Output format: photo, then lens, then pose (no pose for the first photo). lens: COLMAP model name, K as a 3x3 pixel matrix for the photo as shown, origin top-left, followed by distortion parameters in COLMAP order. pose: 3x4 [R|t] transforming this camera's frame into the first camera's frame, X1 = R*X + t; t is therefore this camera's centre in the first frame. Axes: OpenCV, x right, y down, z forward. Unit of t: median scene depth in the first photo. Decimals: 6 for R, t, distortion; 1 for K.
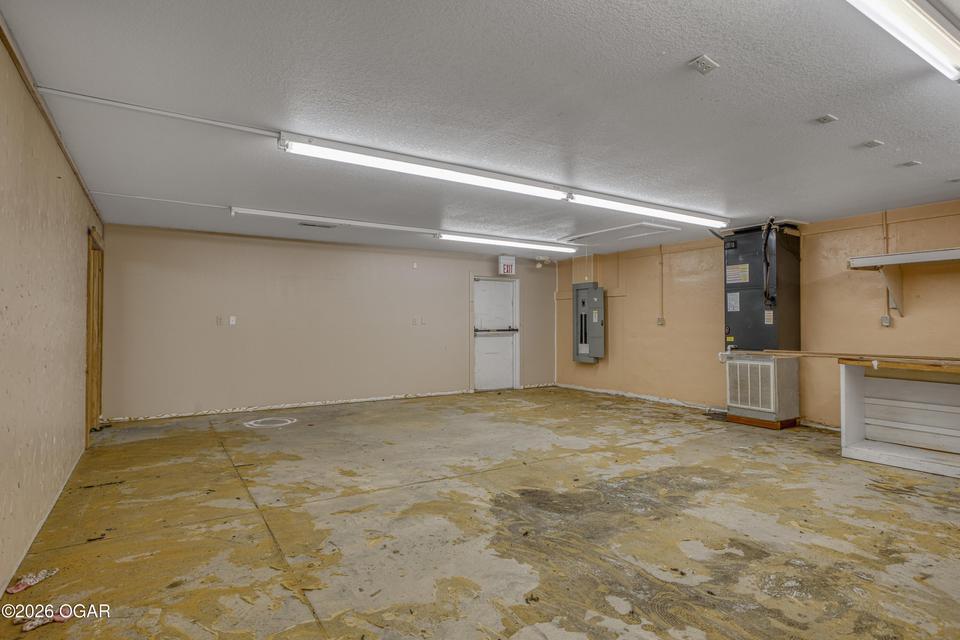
lens RADIAL K [[496.7, 0, 455.4], [0, 496.7, 314.4], [0, 0, 1]] dist [-0.006557, 0.004780]
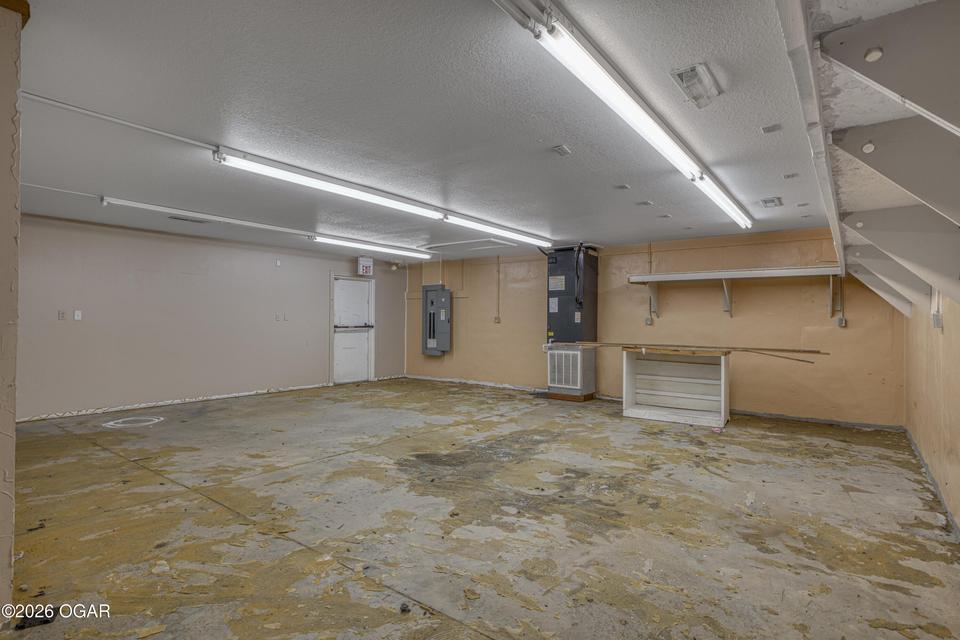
lens RADIAL K [[496.7, 0, 463.5], [0, 496.7, 319.8], [0, 0, 1]] dist [-0.006557, 0.004780]
pose [[0.933224, 0.007263, 0.359222, -0.171655], [-0.013357, 0.999806, 0.014485, -0.003088], [-0.359047, -0.018316, 0.933140, -0.168061]]
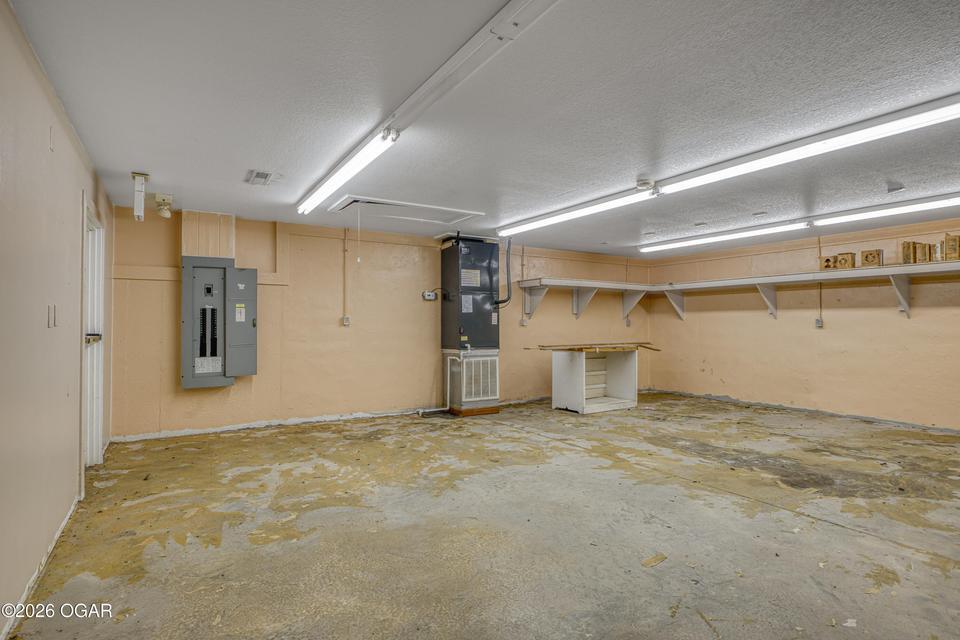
lens RADIAL K [[496.7, 0, 506.5], [0, 496.7, 318.0], [0, 0, 1]] dist [-0.006557, 0.004780]
pose [[-0.010694, 0.008327, 0.999908, -0.755886], [-0.019720, 0.999769, -0.008537, 0.019387], [-0.999748, -0.019810, -0.010528, 1.362814]]
